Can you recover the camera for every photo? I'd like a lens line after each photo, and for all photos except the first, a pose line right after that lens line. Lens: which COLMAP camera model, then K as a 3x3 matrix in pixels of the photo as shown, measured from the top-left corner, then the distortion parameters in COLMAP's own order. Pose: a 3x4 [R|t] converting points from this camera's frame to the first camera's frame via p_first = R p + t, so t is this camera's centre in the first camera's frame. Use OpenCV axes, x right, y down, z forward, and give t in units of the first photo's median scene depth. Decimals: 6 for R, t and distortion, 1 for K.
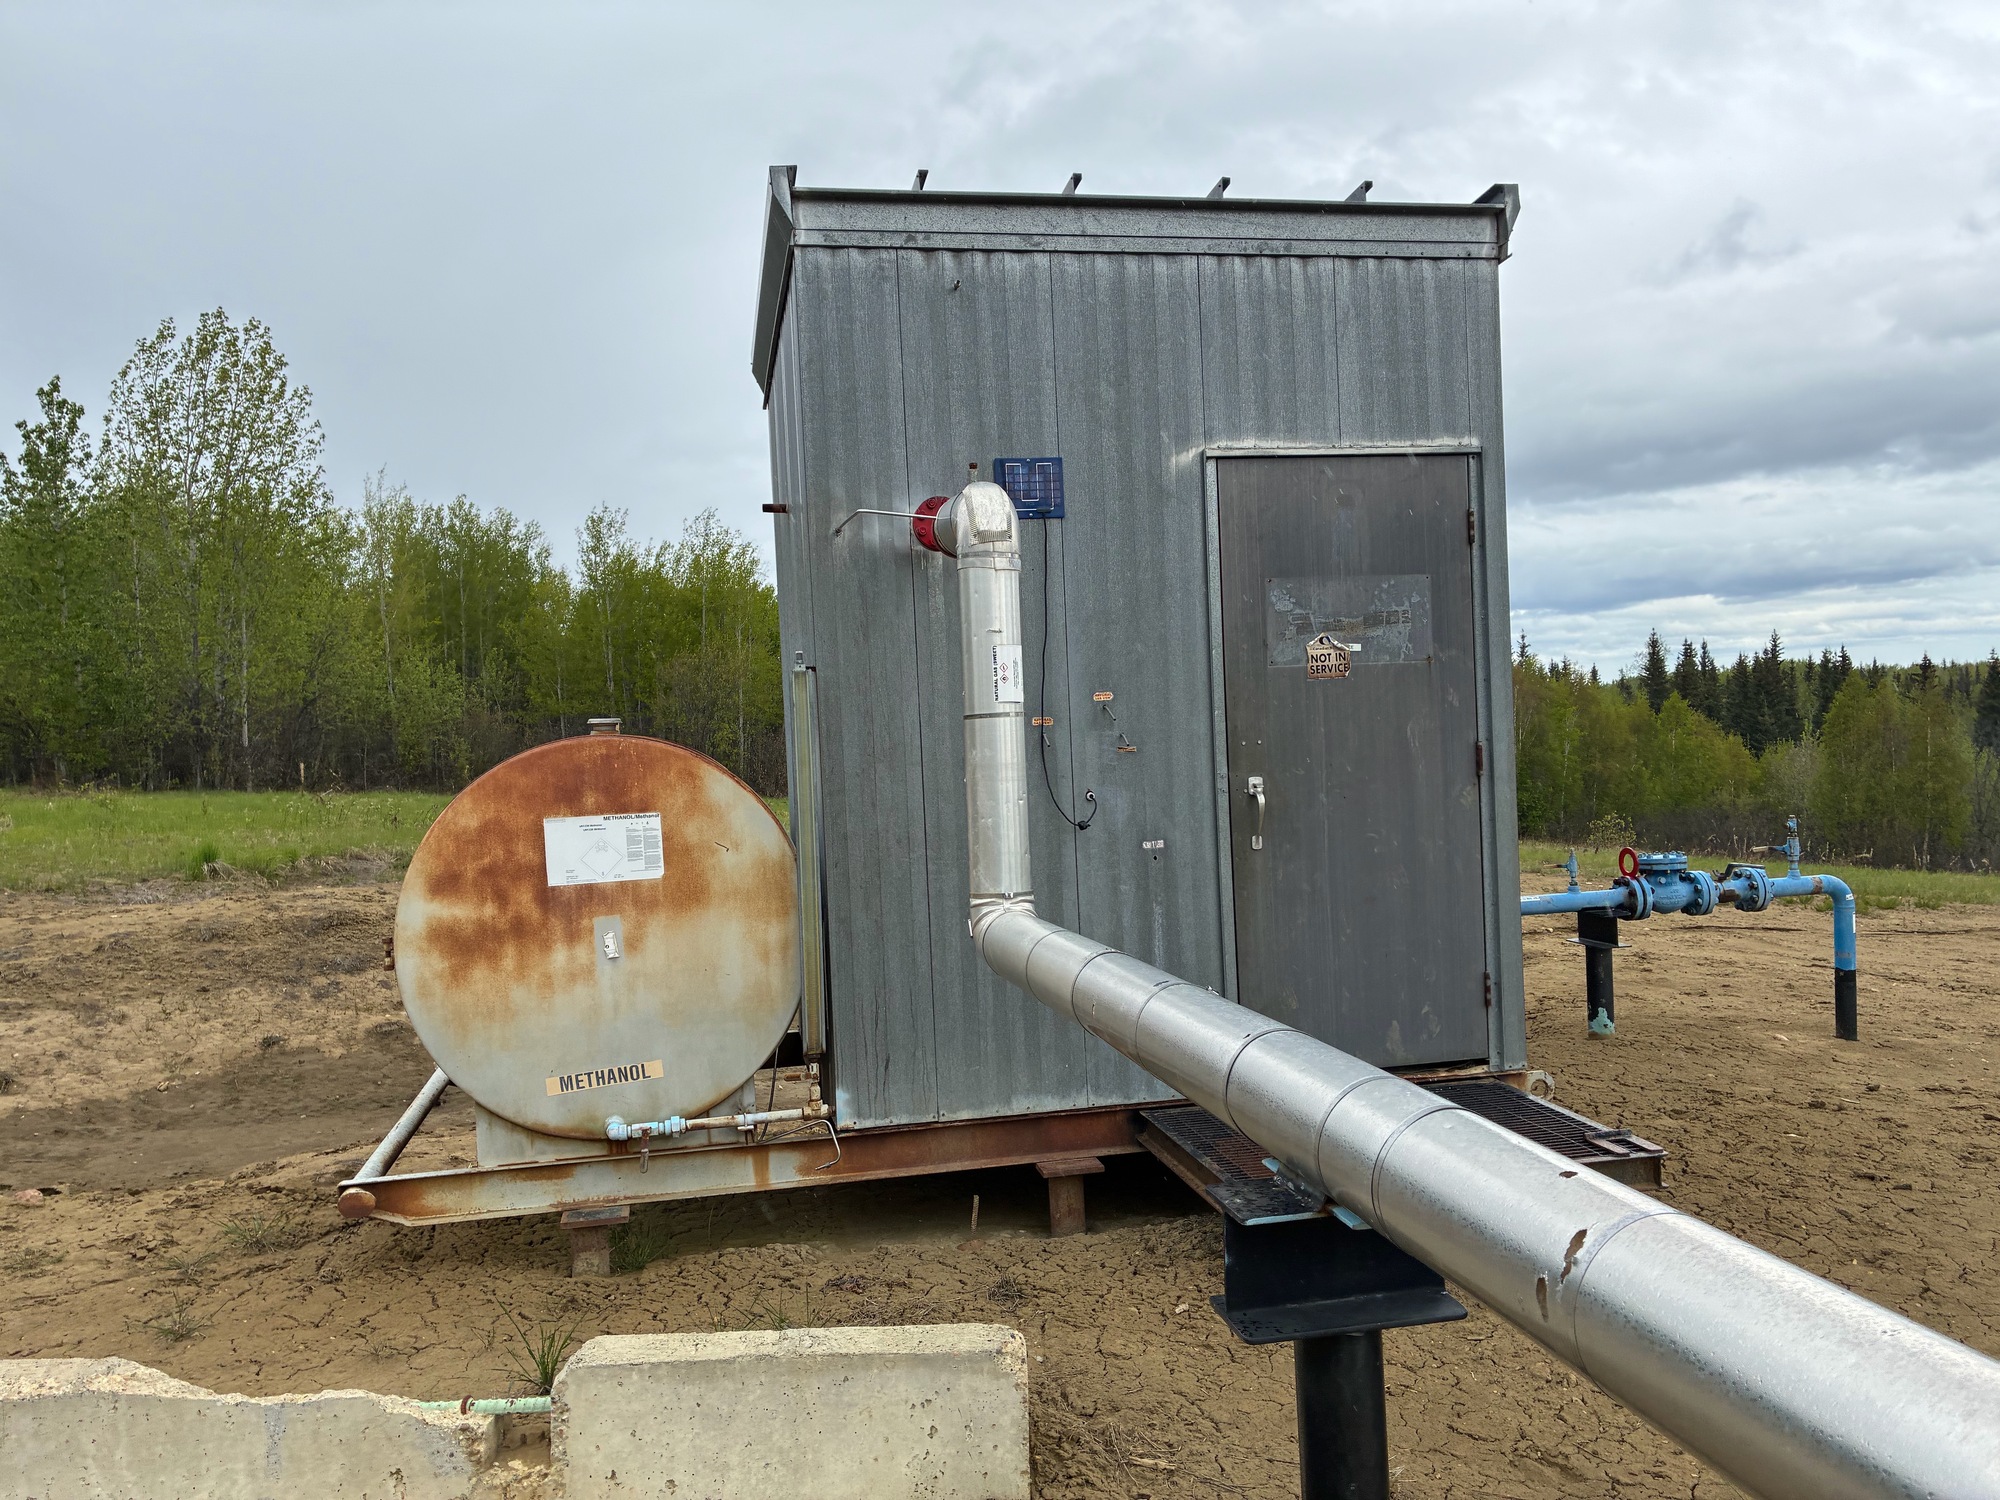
lens RADIAL K [[1553.0, 0, 1000.0], [0, 1553.0, 758.3], [0, 0, 1]] dist [0.030895, -0.002439]
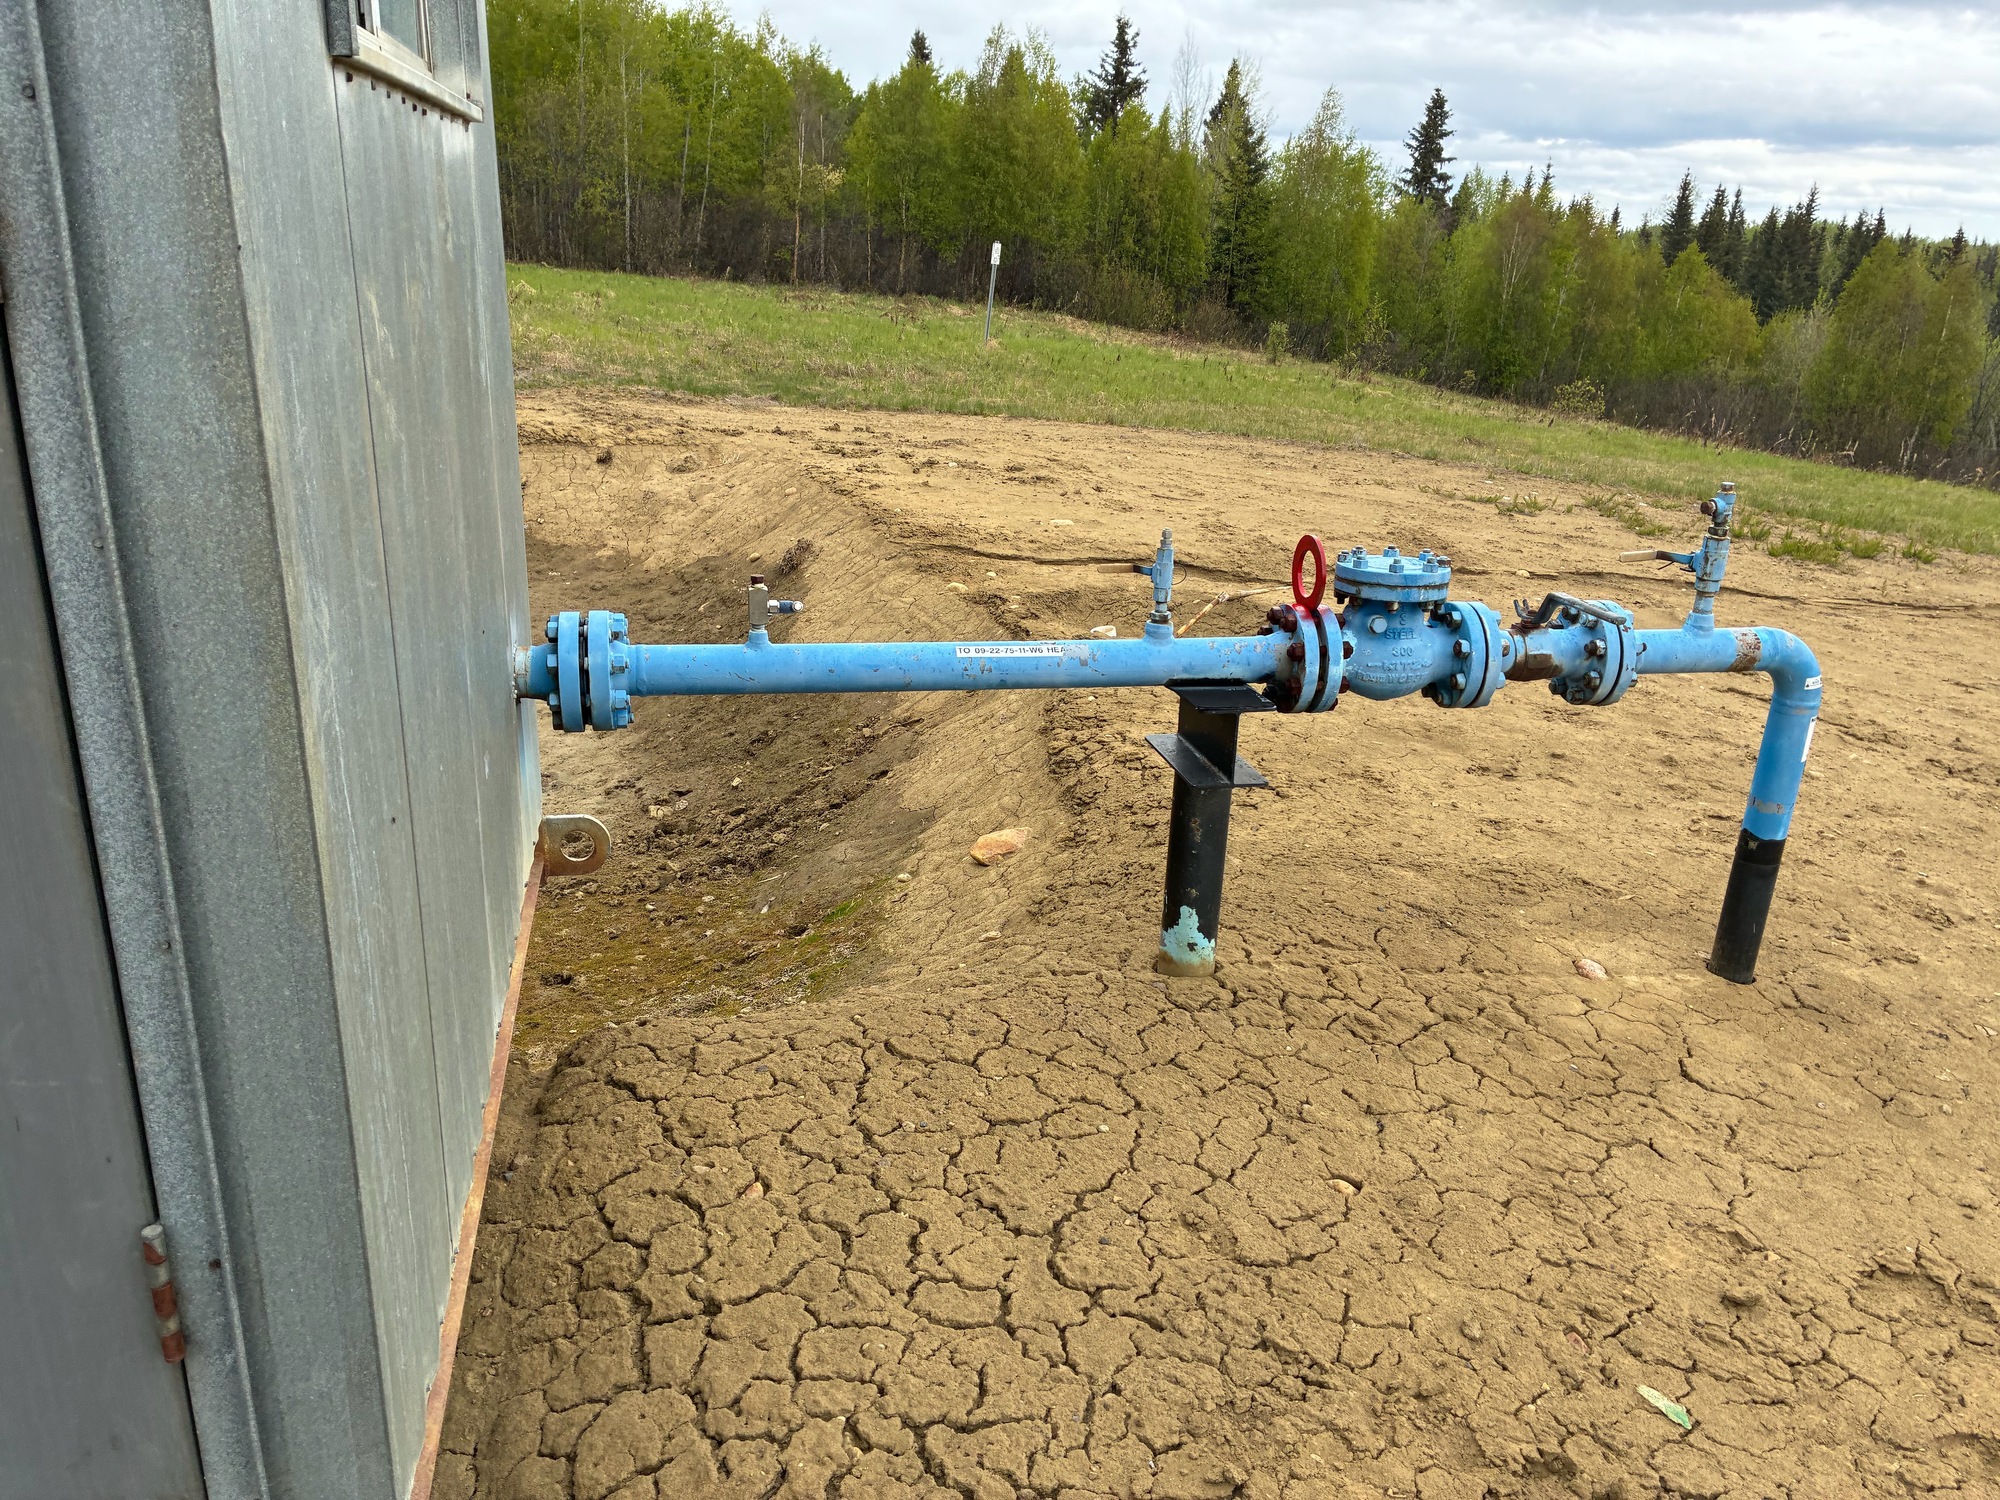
lens RADIAL K [[1527.6, 0, 1040.1], [0, 1527.6, 786.3], [0, 0, 1]] dist [0.045479, -0.048932]
pose [[0.995988, 0.073098, 0.051615, 0.257547], [-0.085881, 0.942880, 0.321872, -0.002354], [-0.025139, -0.325014, 0.945375, 0.494134]]
